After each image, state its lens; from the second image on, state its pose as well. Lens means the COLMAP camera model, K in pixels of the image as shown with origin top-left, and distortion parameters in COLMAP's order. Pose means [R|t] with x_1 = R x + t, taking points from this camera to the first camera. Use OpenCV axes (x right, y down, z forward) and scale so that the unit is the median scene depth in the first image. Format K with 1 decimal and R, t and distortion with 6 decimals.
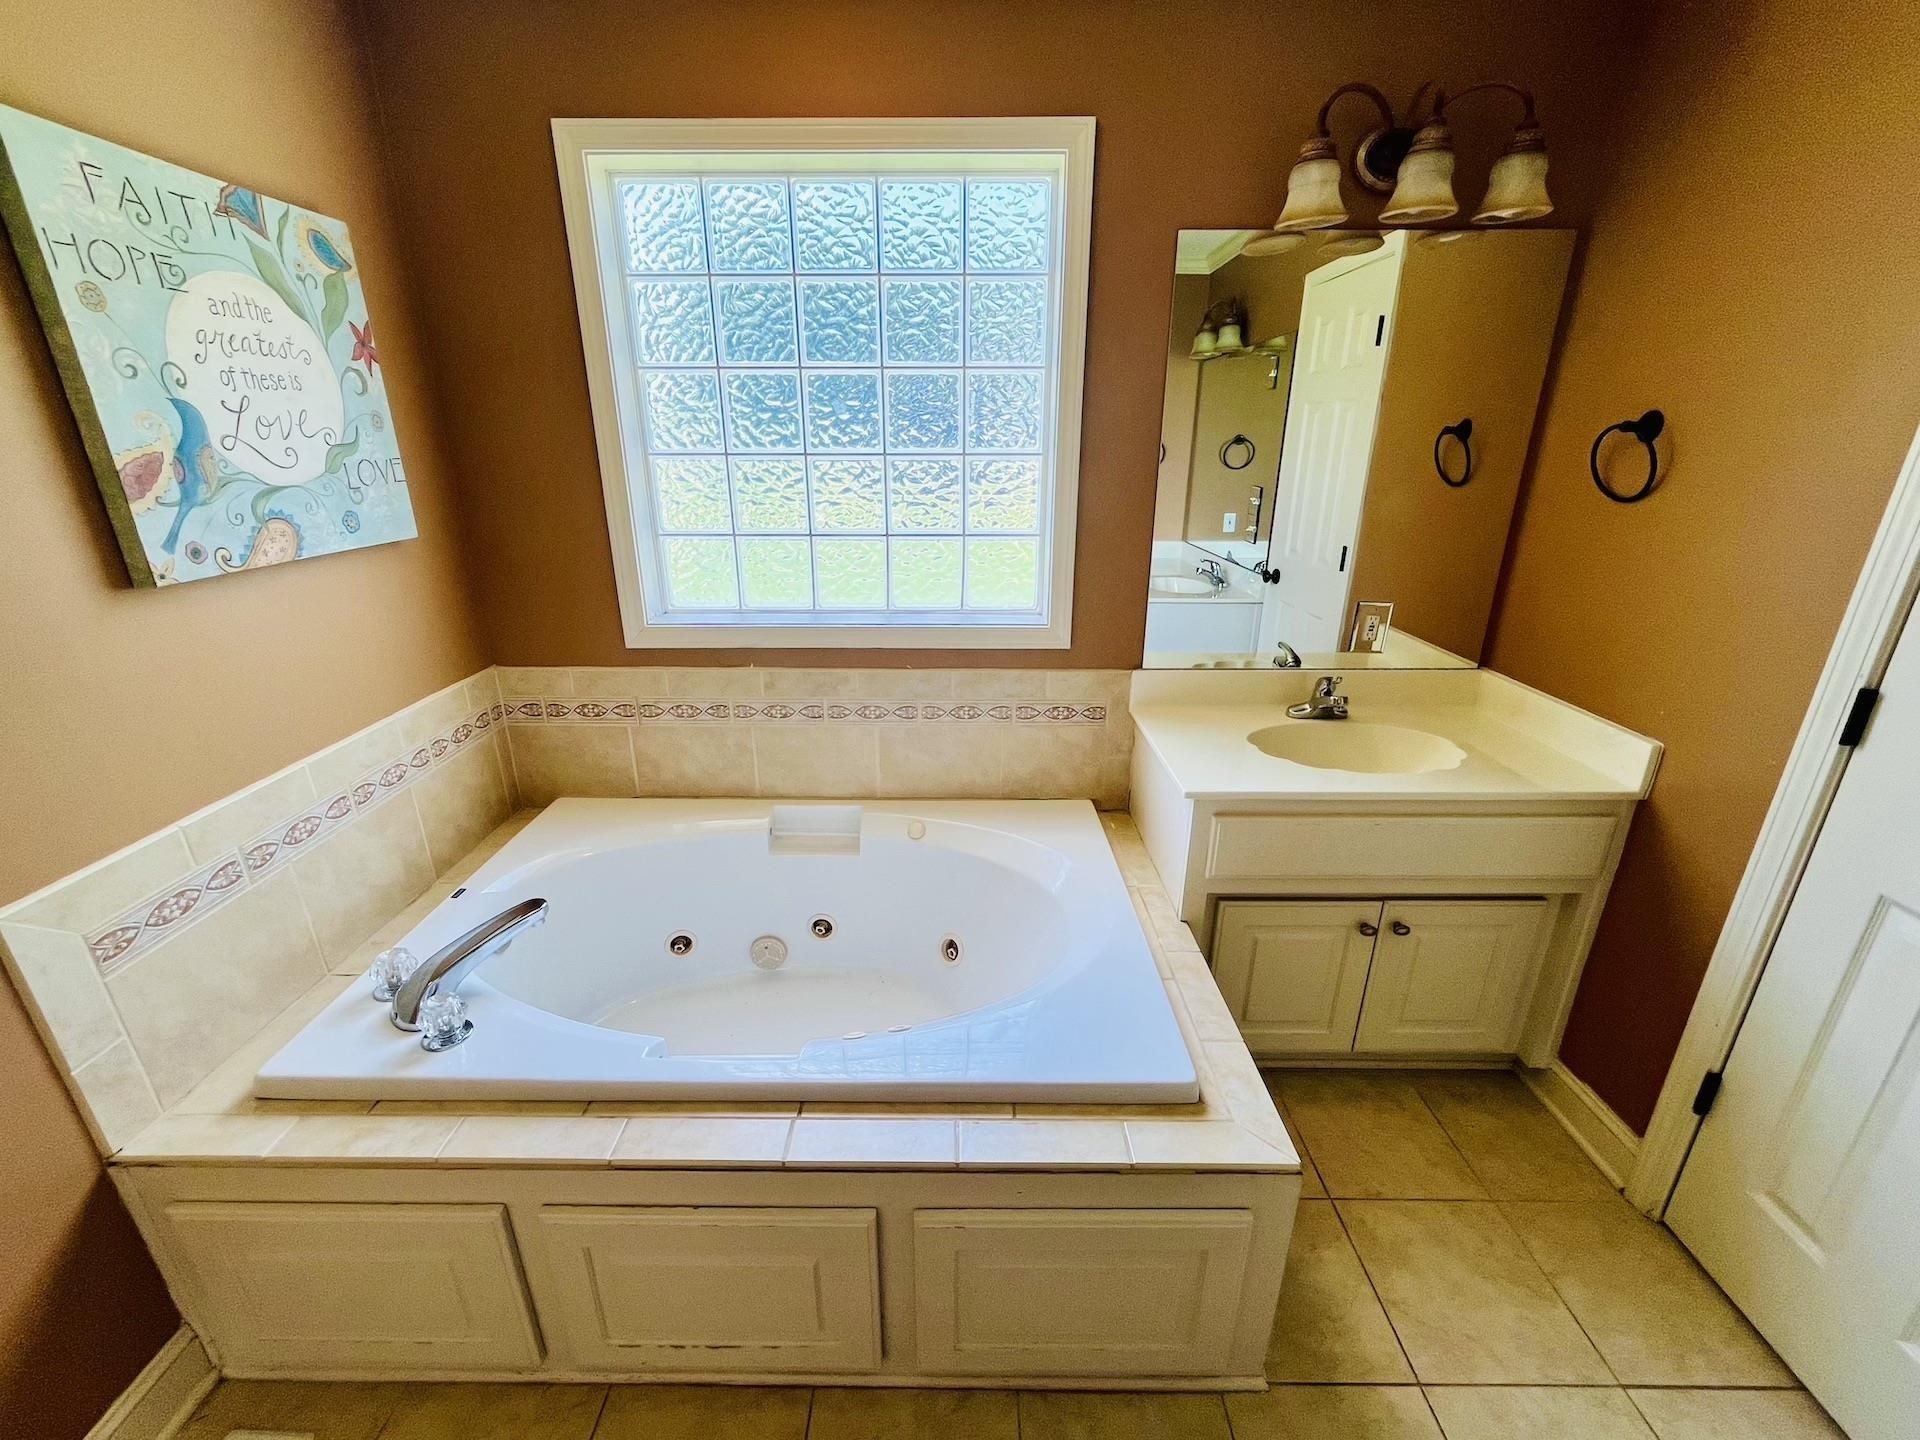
lens RADIAL K [[779.7, 0, 957.7], [0, 779.7, 717.3], [0, 0, 1]] dist [0.001299, 0.000063]
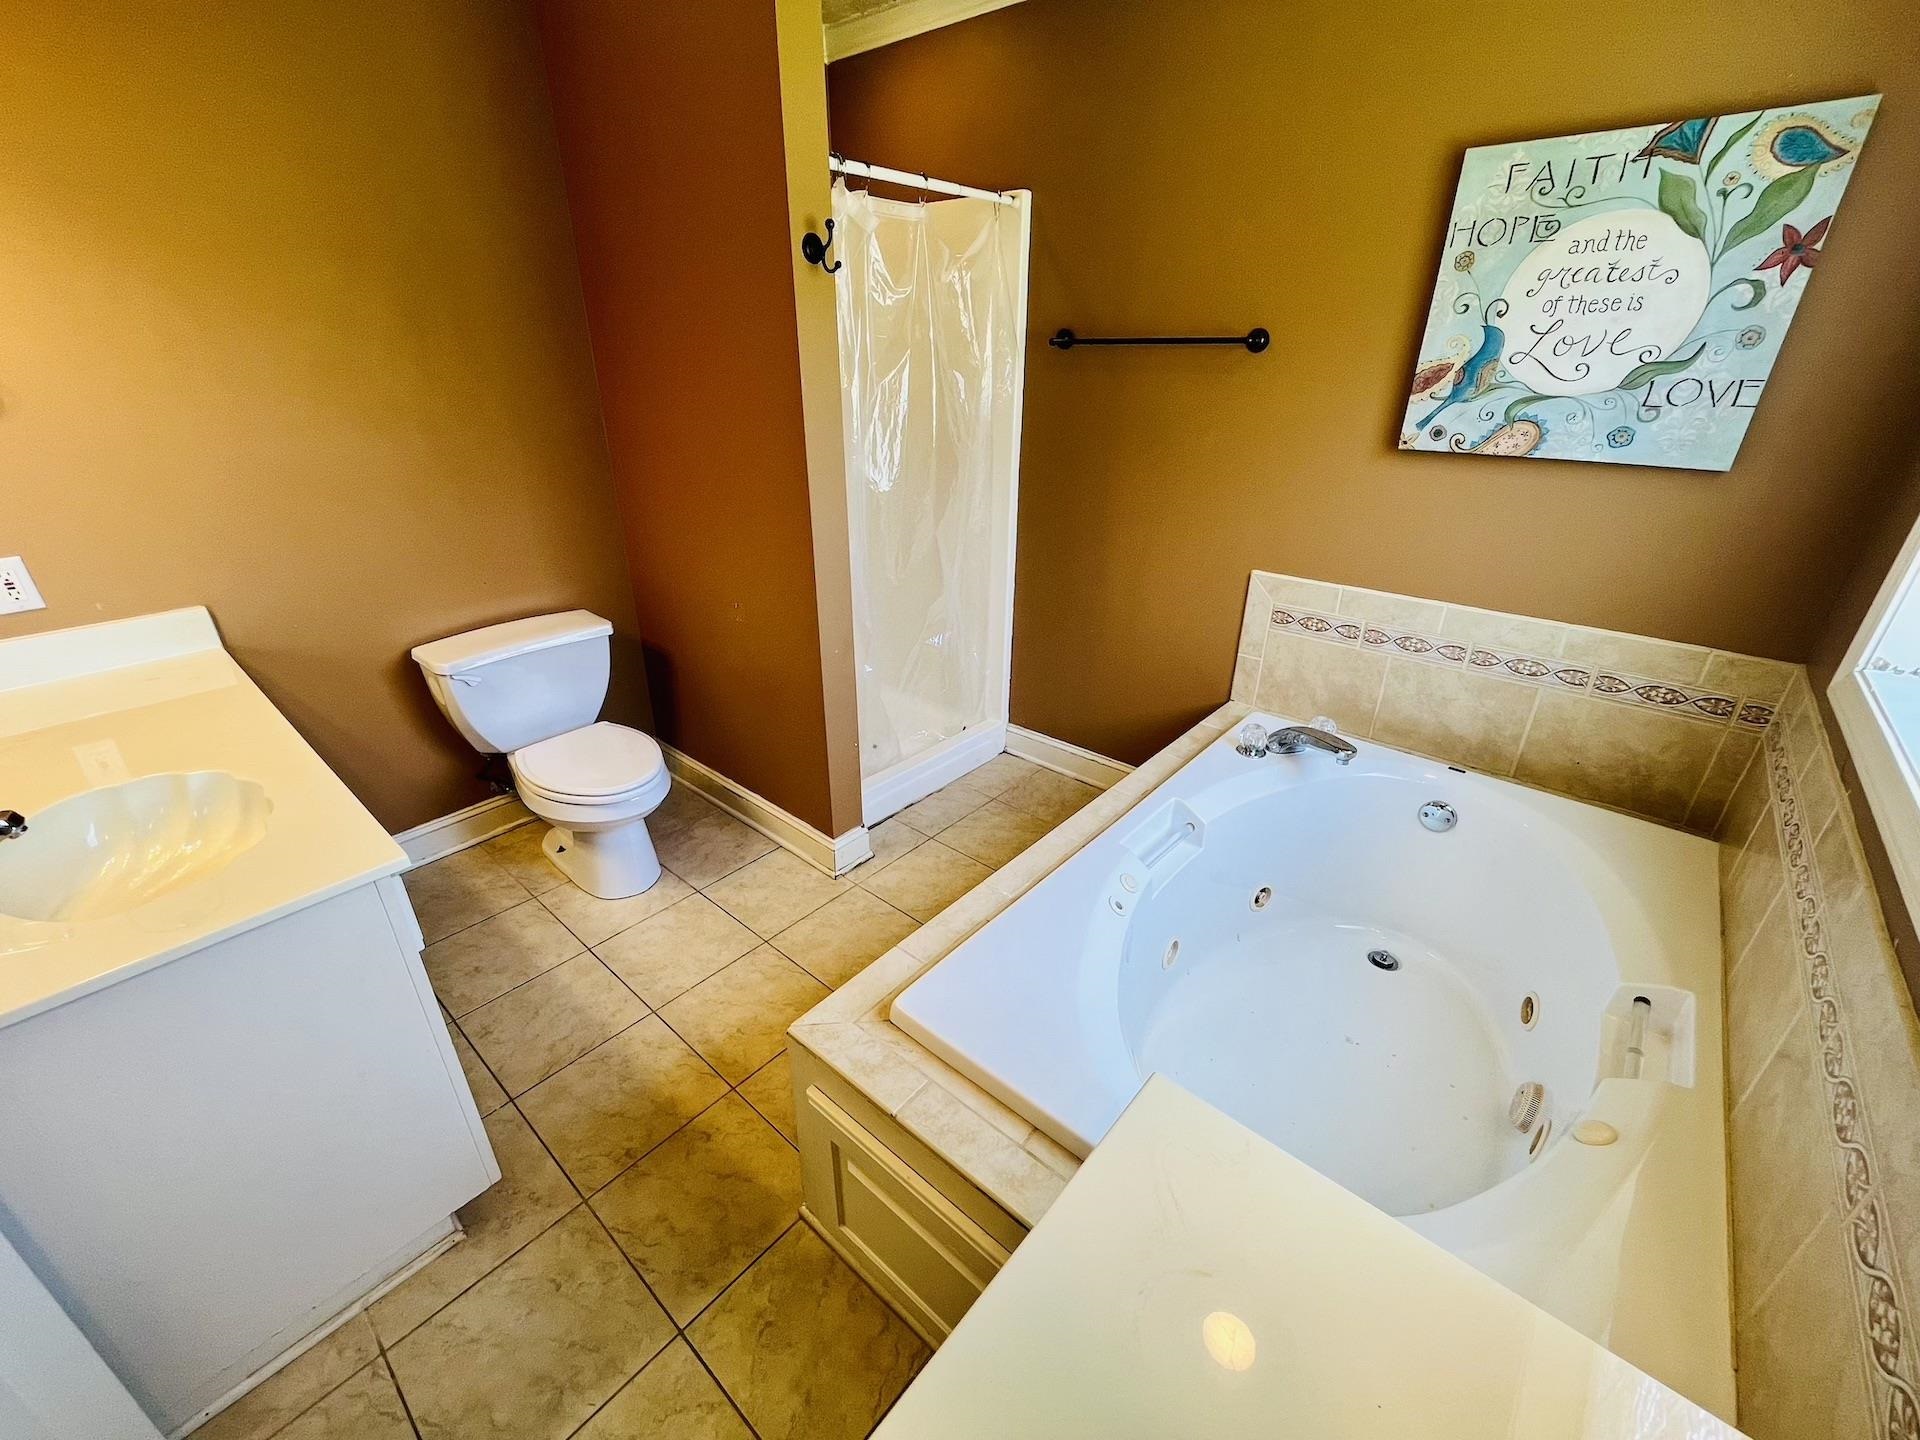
lens RADIAL K [[779.7, 0, 956.9], [0, 779.7, 720.0], [0, 0, 1]] dist [0.001299, 0.000063]
pose [[-0.649322, 0.319909, -0.689956, 0.776737], [-0.266661, 0.753856, 0.600494, -0.414129], [0.712231, 0.573898, -0.404188, 1.165096]]
